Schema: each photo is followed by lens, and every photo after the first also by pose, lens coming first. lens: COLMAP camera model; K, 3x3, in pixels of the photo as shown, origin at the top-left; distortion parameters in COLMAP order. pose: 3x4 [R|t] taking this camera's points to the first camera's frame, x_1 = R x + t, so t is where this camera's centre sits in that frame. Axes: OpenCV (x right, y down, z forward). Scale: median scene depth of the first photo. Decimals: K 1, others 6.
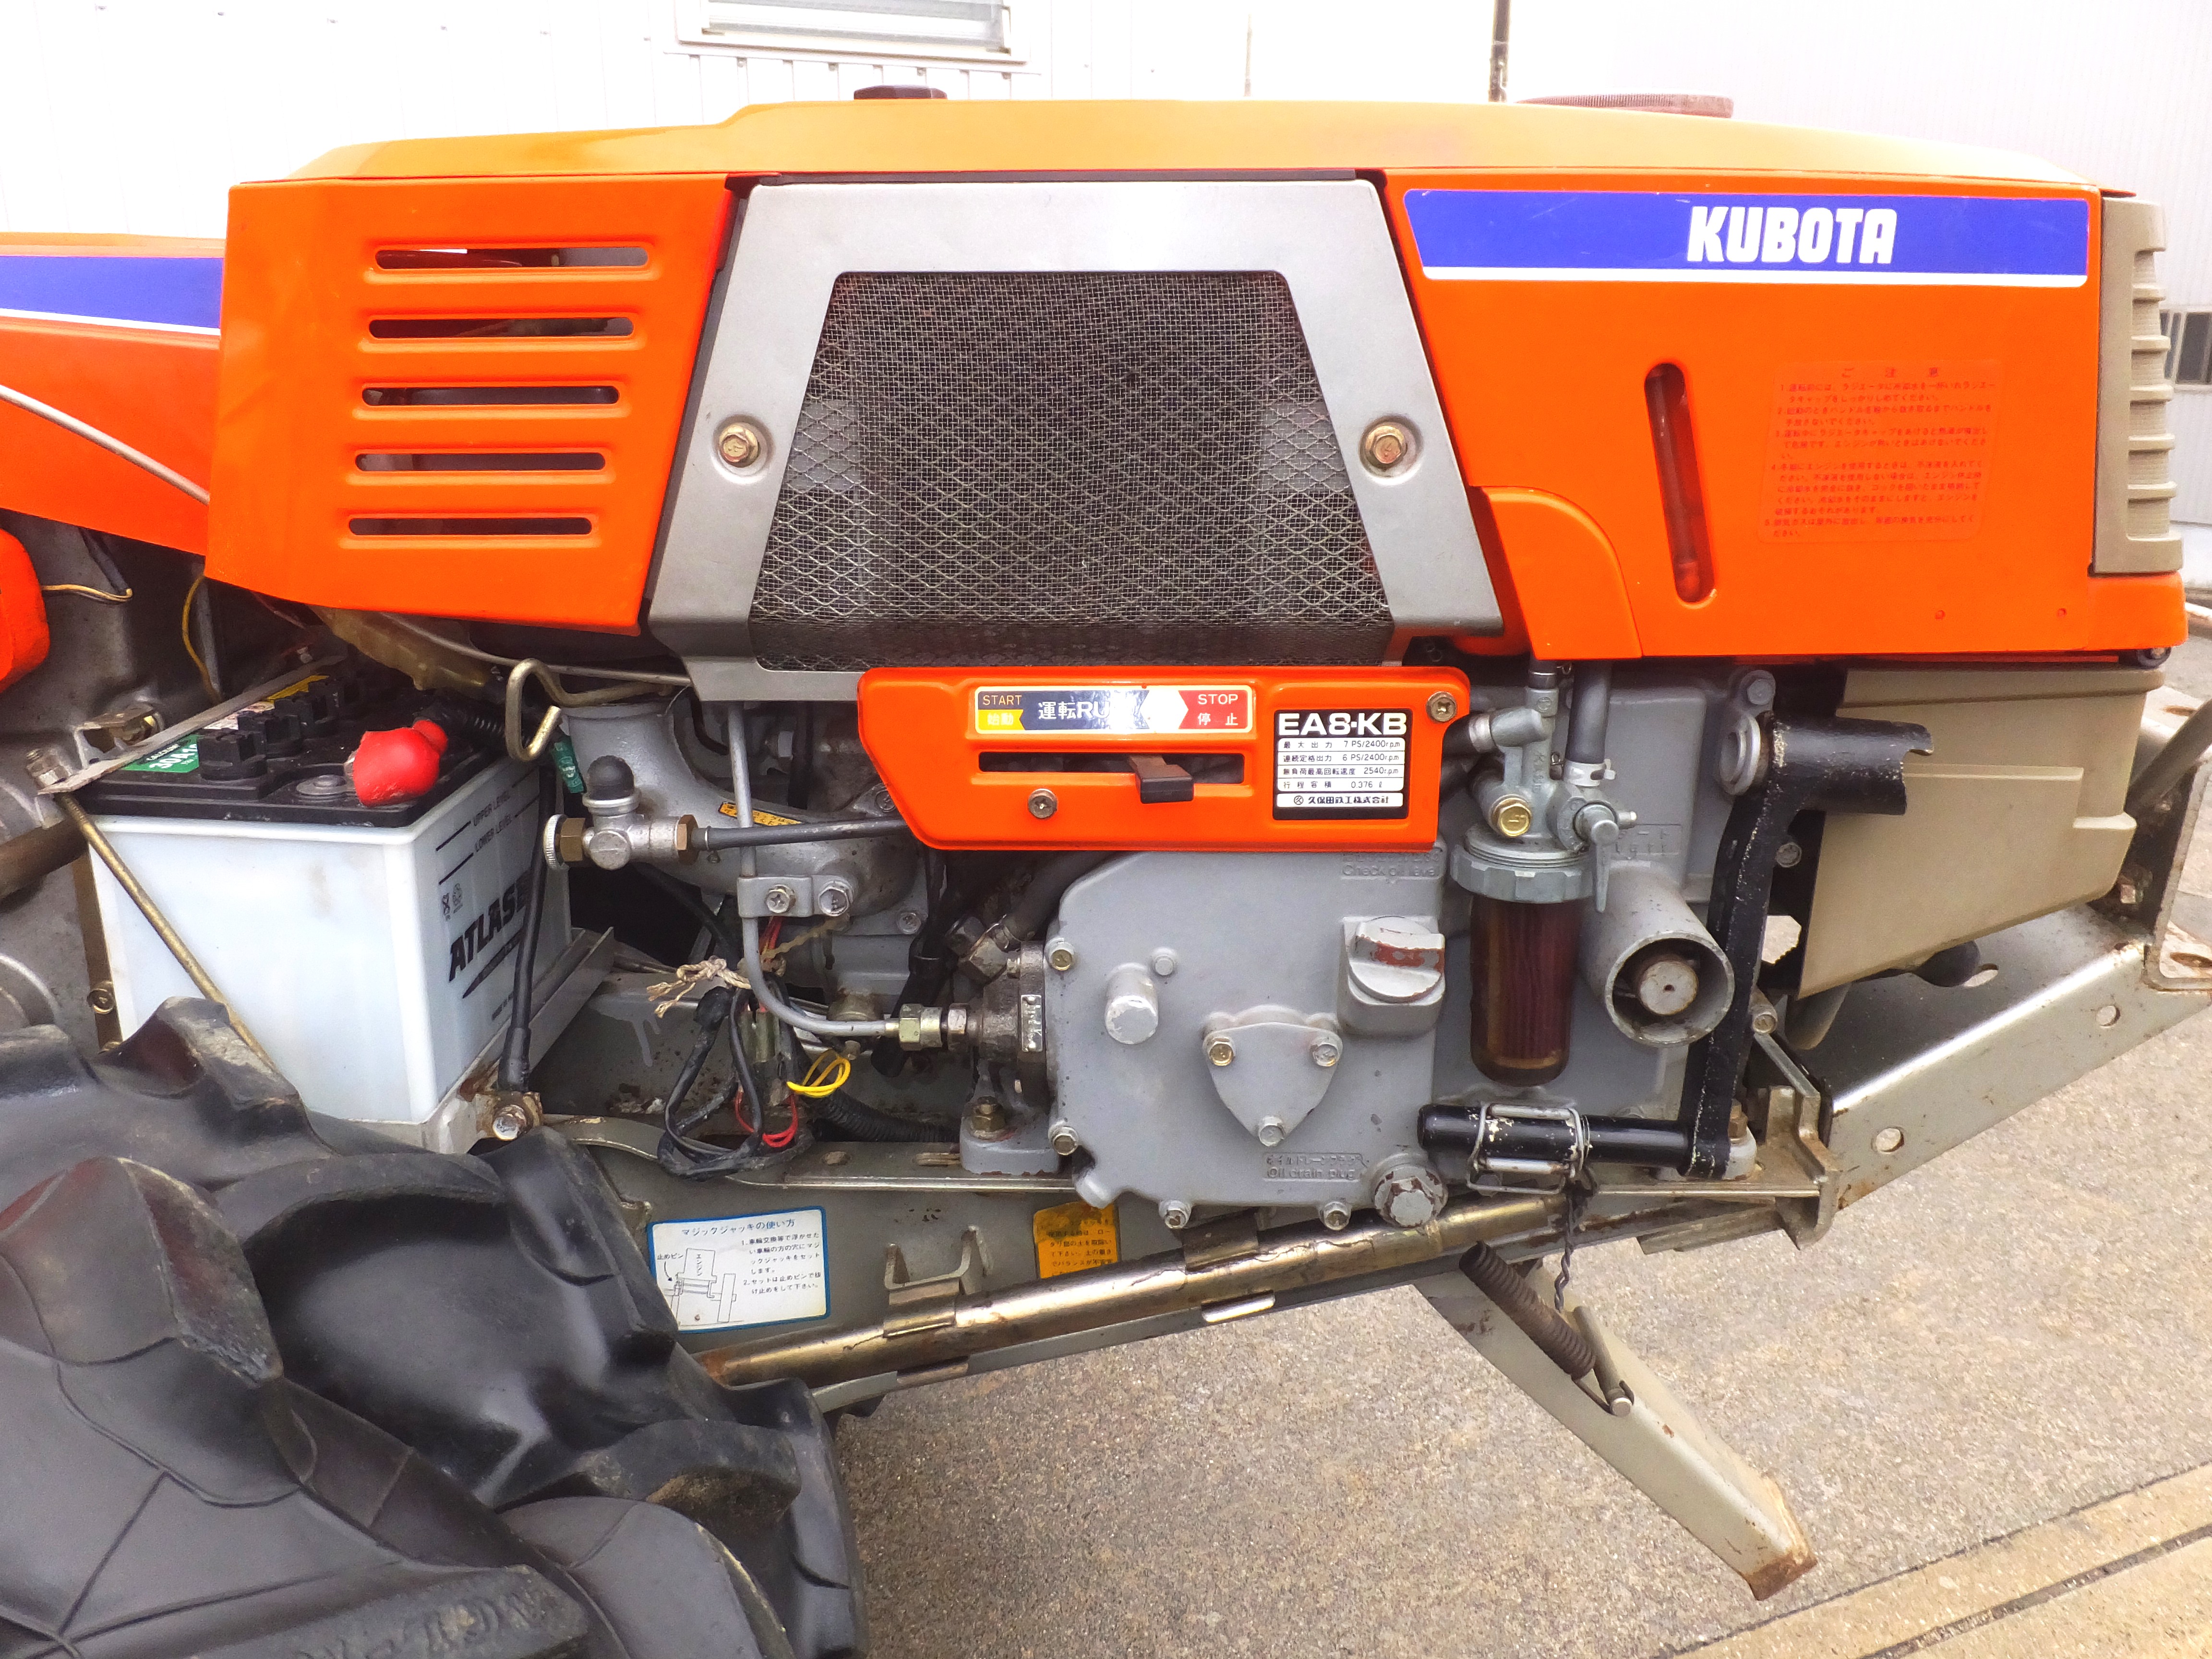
lens RADIAL K [[1654.2, 0, 1106.0], [0, 1654.2, 829.5], [0, 0, 1]] dist [-0.009789, -0.000500]
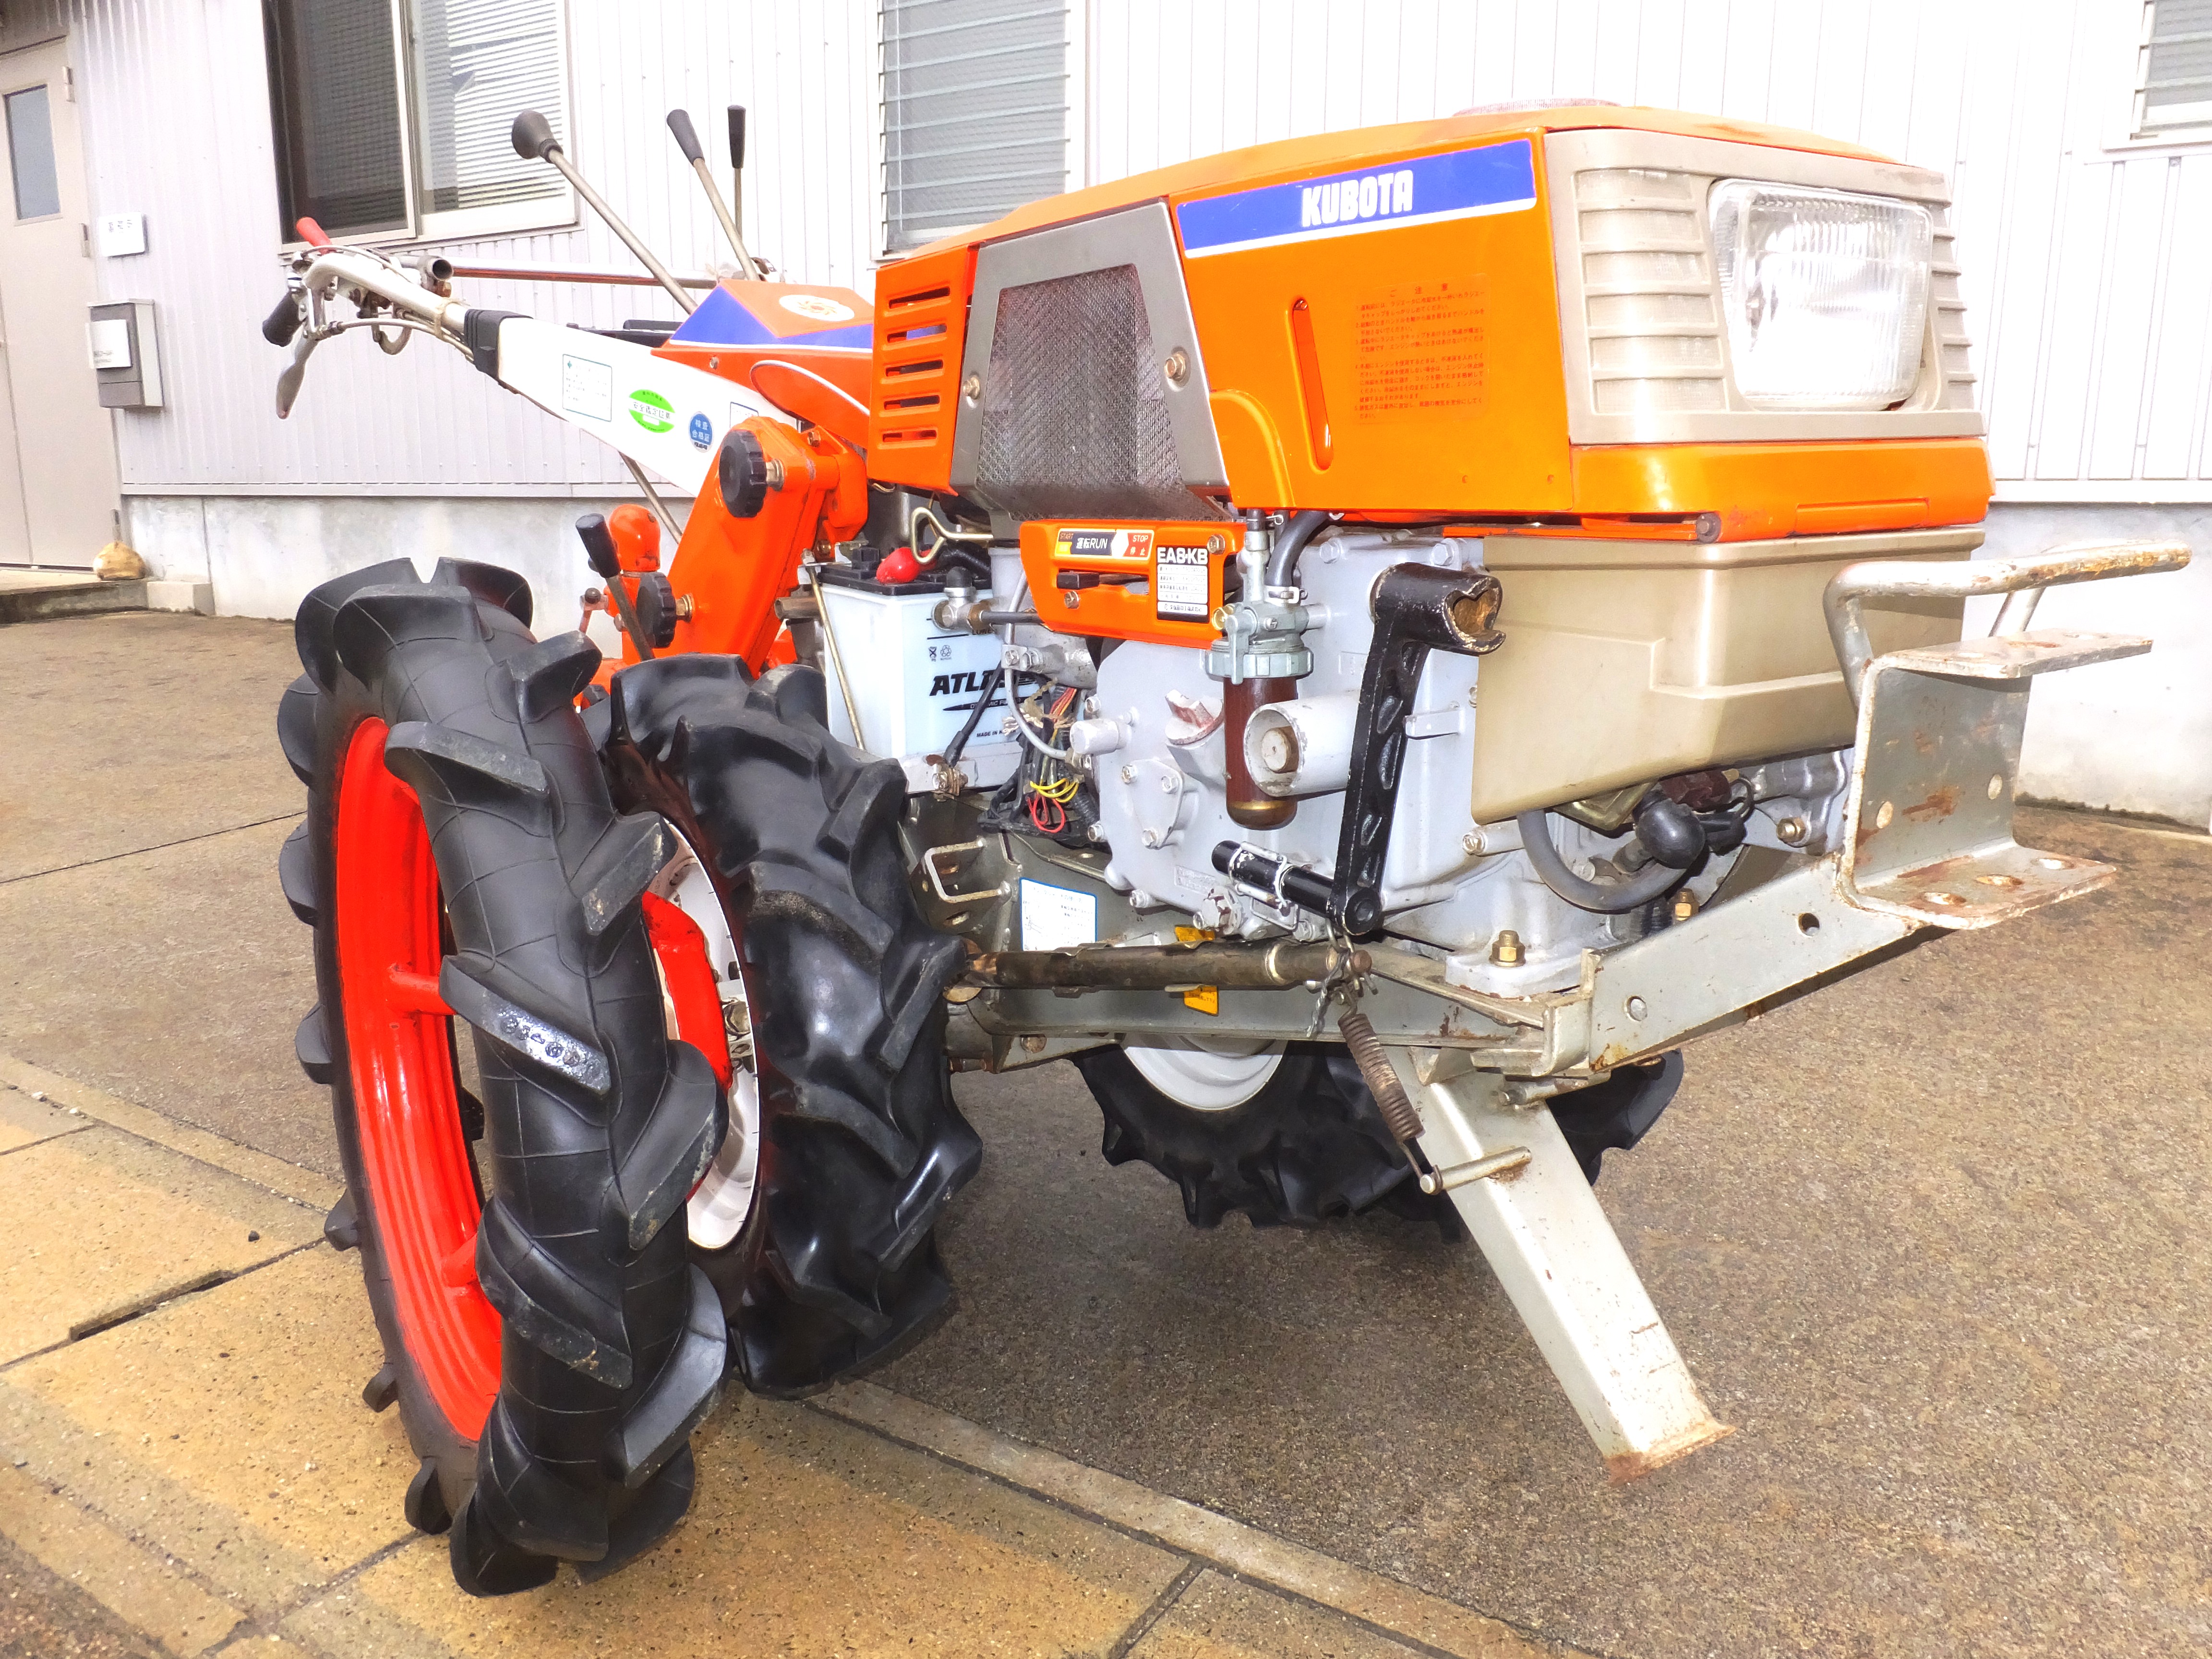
lens RADIAL K [[1654.2, 0, 1106.0], [0, 1654.2, 829.5], [0, 0, 1]] dist [-0.009789, -0.000500]
pose [[0.587658, 0.166375, -0.791819, 1.339458], [-0.235665, 0.971395, 0.029205, 0.151663], [0.774028, 0.169441, 0.610057, 0.063204]]
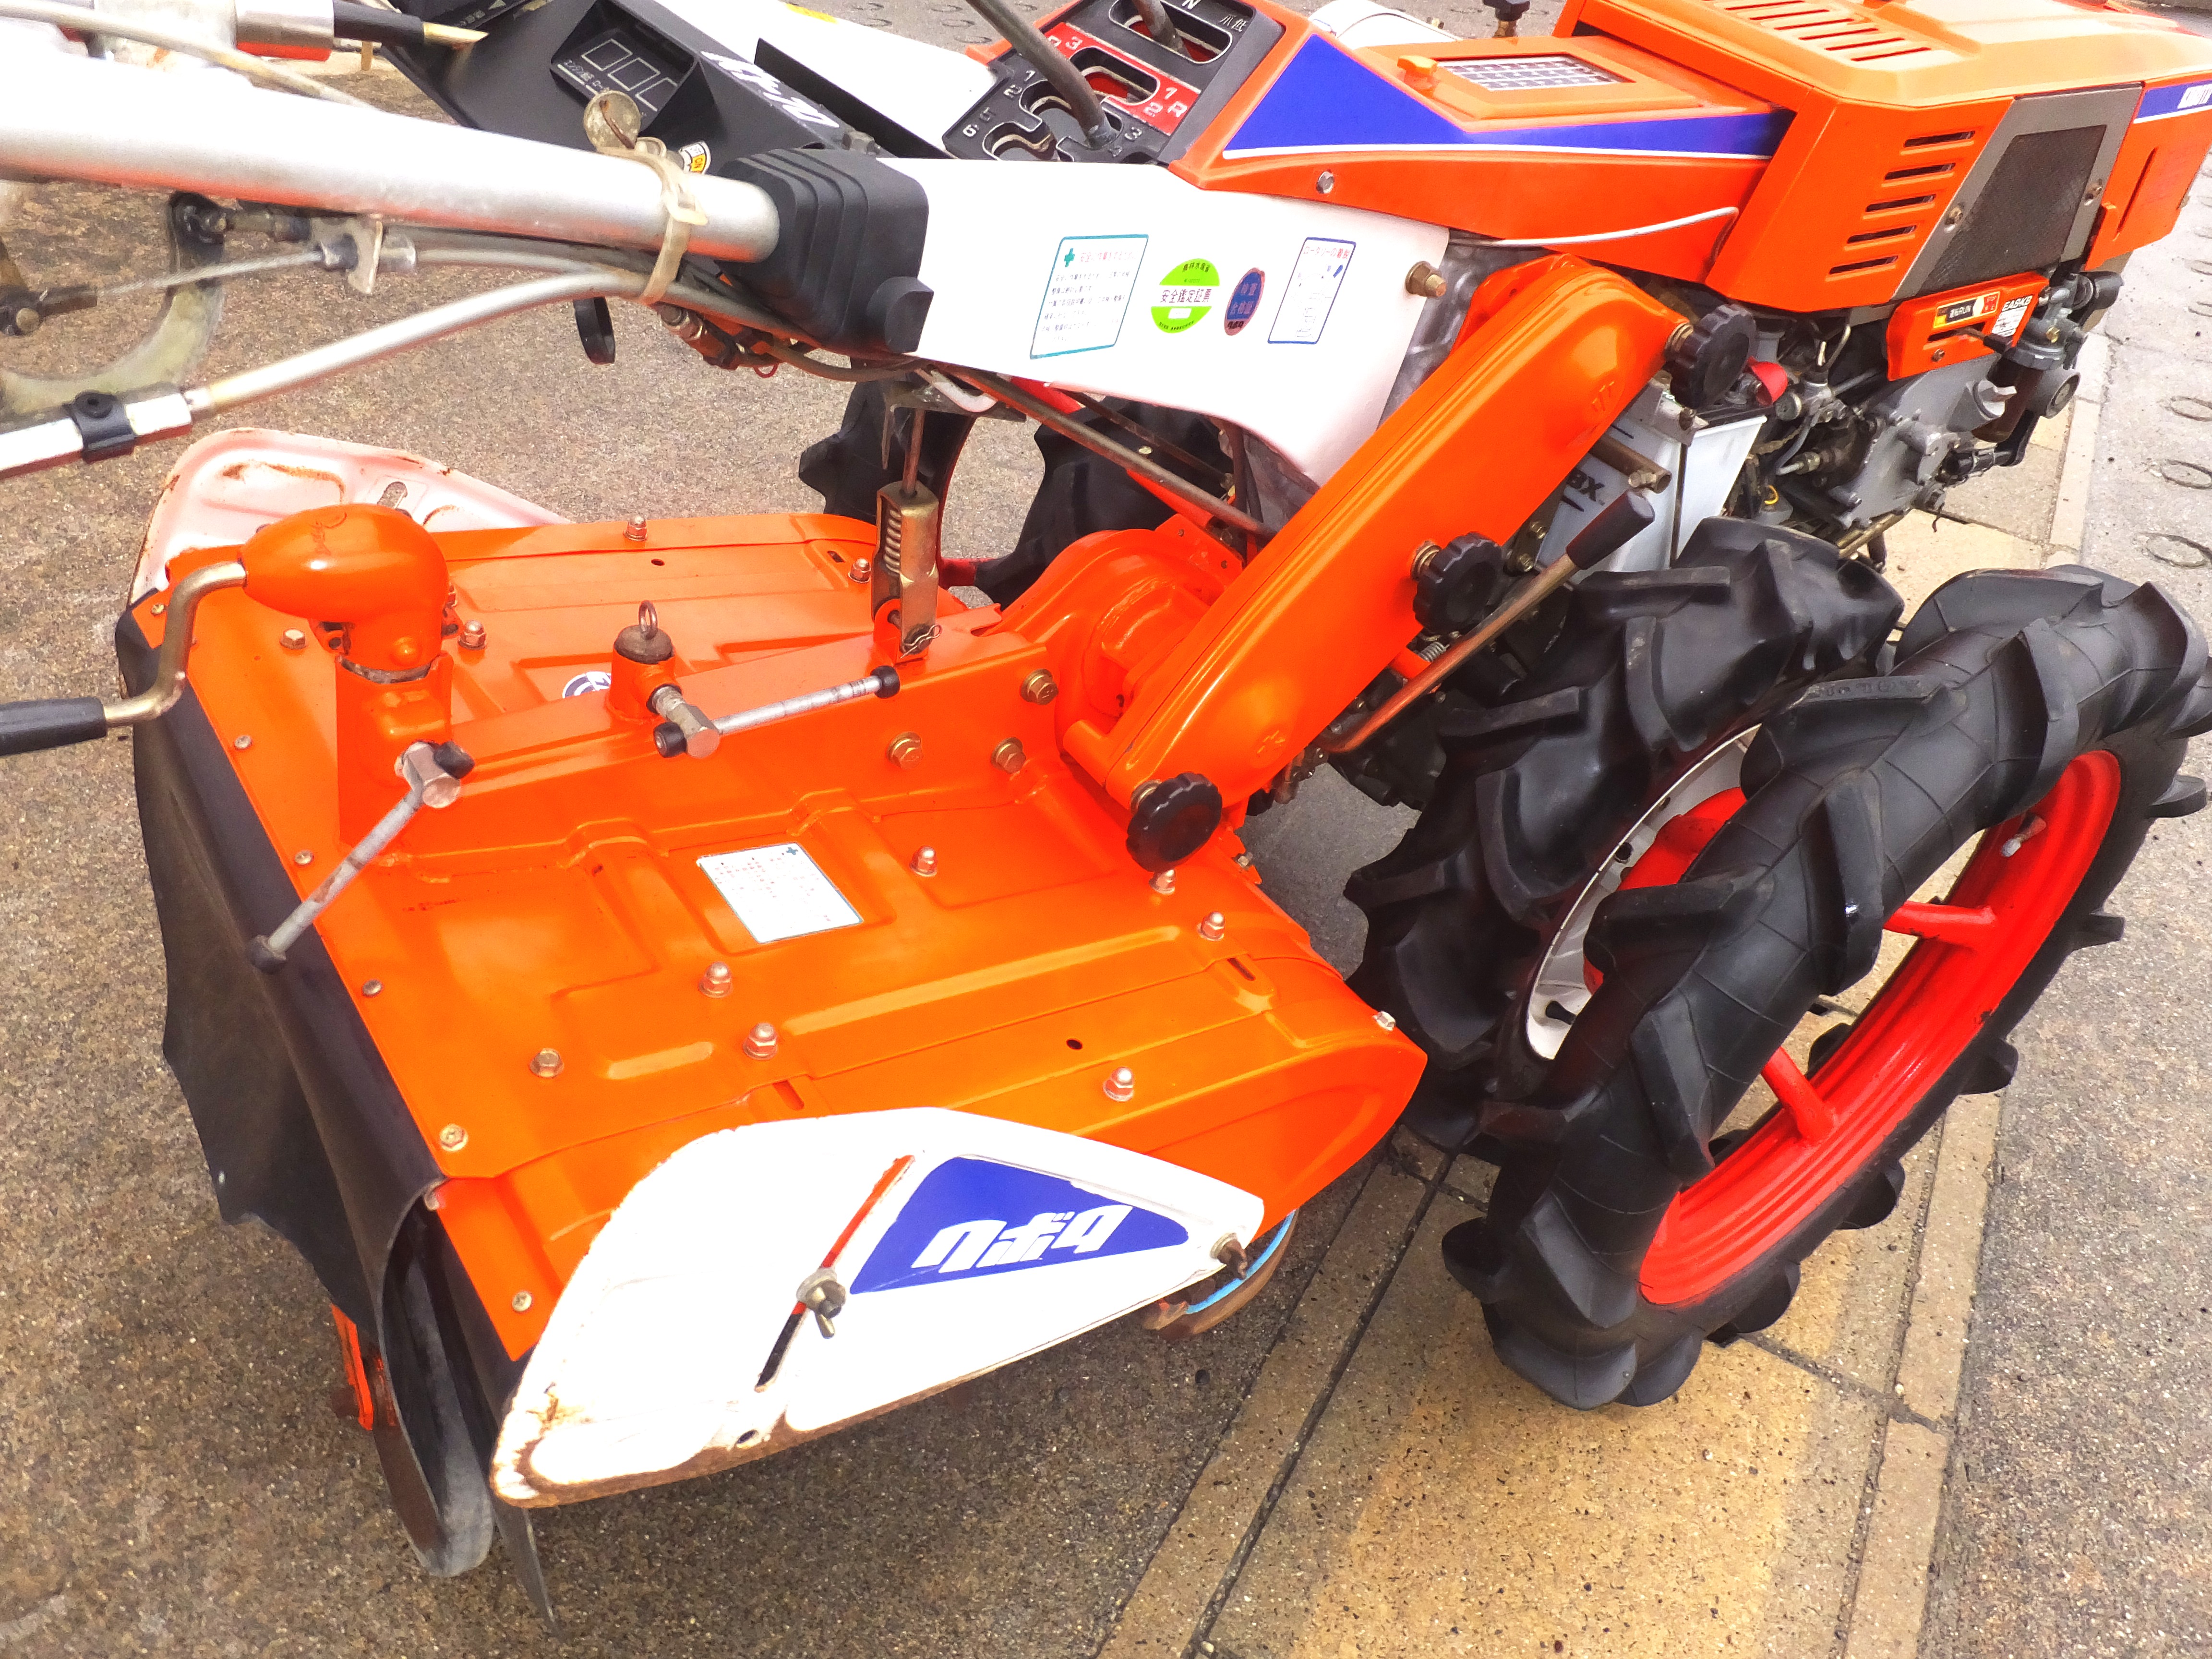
lens RADIAL K [[1654.2, 0, 1106.0], [0, 1654.2, 829.5], [0, 0, 1]] dist [-0.009789, -0.000500]
pose [[0.764439, -0.316184, 0.561836, -2.430944], [0.052301, 0.899017, 0.434779, -0.481807], [-0.642571, -0.302978, 0.703781, -0.062449]]
